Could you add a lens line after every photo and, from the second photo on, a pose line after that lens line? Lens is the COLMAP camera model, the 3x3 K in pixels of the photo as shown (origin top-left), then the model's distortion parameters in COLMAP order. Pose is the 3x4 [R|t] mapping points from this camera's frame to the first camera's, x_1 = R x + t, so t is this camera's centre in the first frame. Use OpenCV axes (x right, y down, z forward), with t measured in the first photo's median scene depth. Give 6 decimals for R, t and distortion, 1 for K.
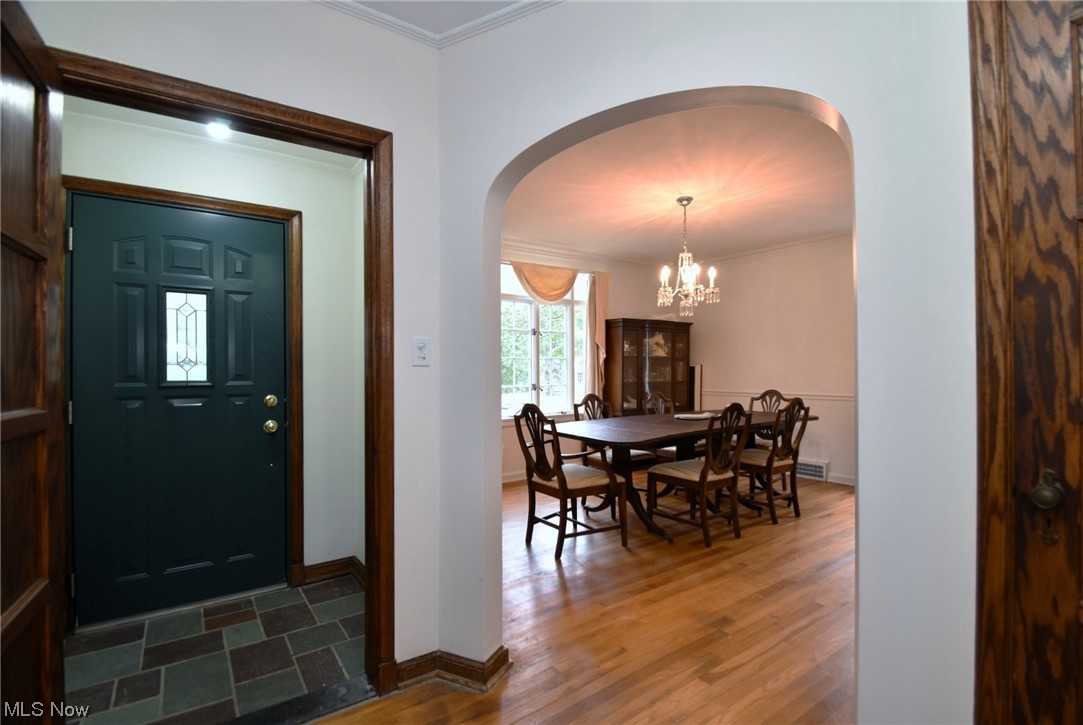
lens RADIAL K [[467.0, 0, 541.5], [0, 467.0, 362.5], [0, 0, 1]] dist [0.000039, -0.000024]
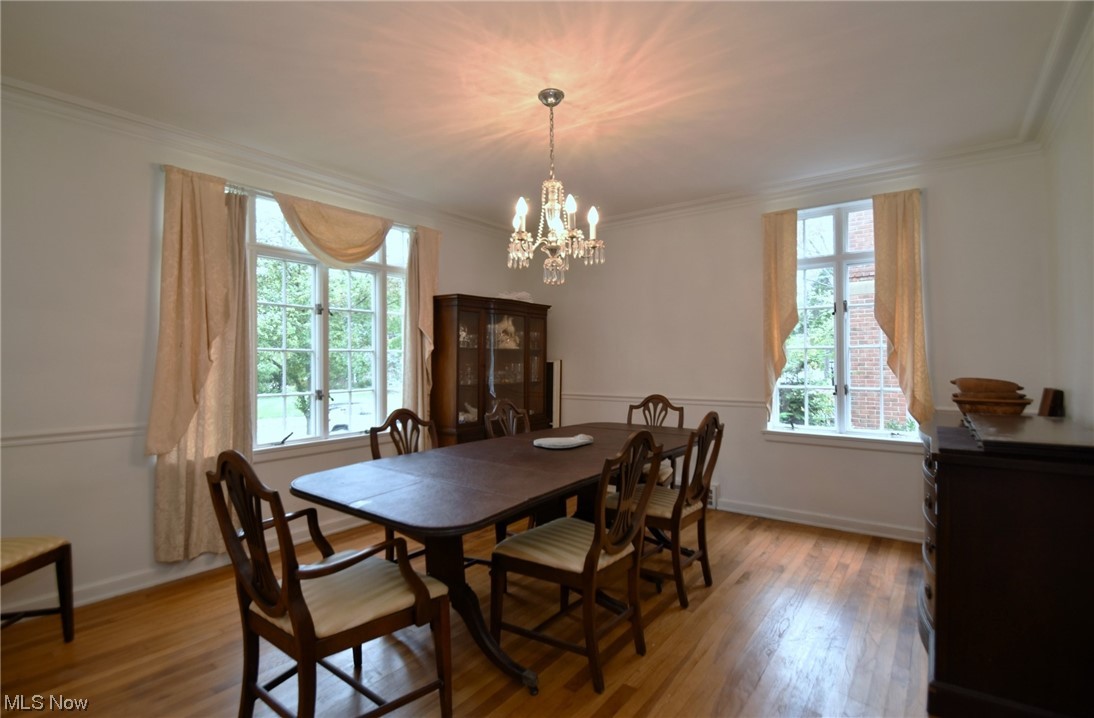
lens RADIAL K [[508.9, 0, 567.1], [0, 508.9, 365.1], [0, 0, 1]] dist [0.000482, 0.000040]
pose [[0.933272, -0.002963, 0.359158, 0.070301], [-0.003465, 0.999845, 0.017252, -0.002253], [-0.359154, -0.017346, 0.933117, 0.303100]]
